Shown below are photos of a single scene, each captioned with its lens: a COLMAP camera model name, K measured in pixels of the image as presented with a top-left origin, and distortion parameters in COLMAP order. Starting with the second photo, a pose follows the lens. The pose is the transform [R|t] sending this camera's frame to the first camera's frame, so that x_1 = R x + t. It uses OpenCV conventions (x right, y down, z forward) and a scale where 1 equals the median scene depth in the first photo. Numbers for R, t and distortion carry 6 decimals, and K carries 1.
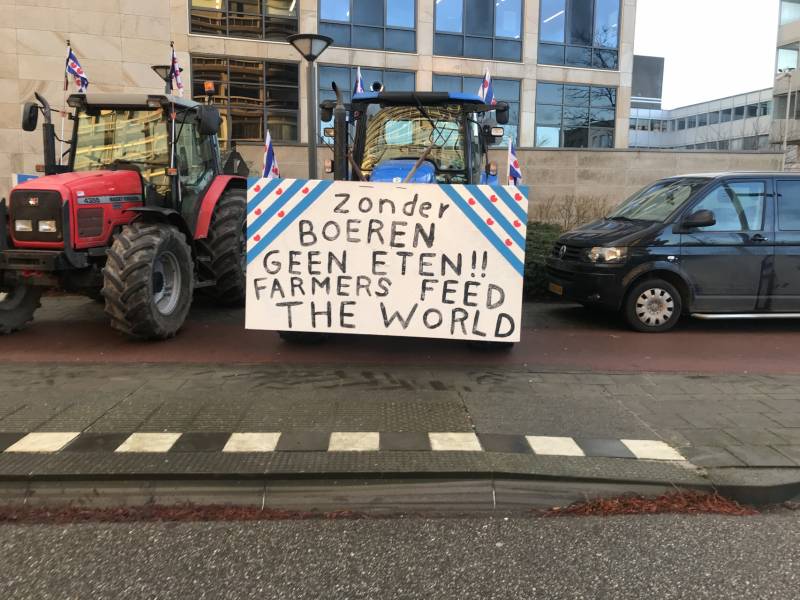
lens RADIAL K [[637.7, 0, 400.0], [0, 637.7, 300.0], [0, 0, 1]] dist [-0.005141, -0.009287]
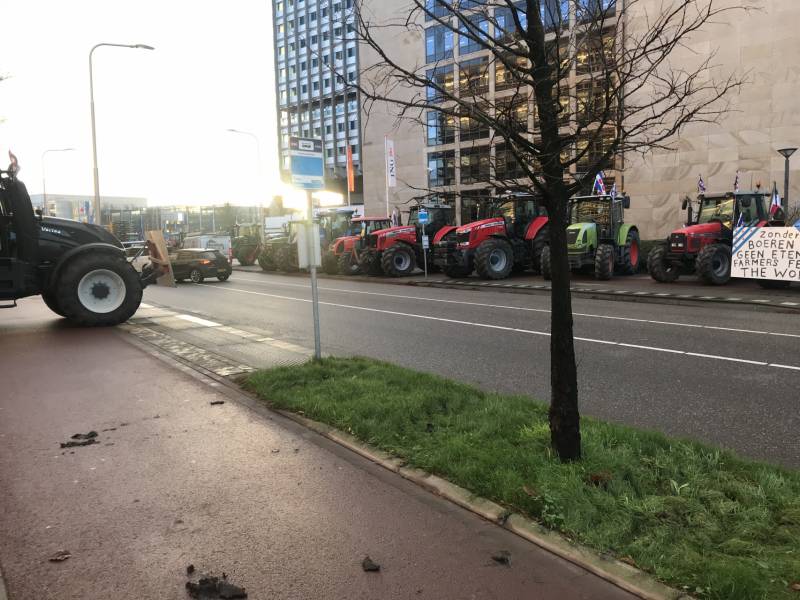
lens RADIAL K [[637.7, 0, 400.0], [0, 637.7, 300.0], [0, 0, 1]] dist [-0.005141, -0.009287]
pose [[0.506051, 0.049424, -0.861086, 1.596978], [-0.080682, 0.996692, 0.009792, 0.256139], [0.858722, 0.064519, 0.508364, -1.912532]]
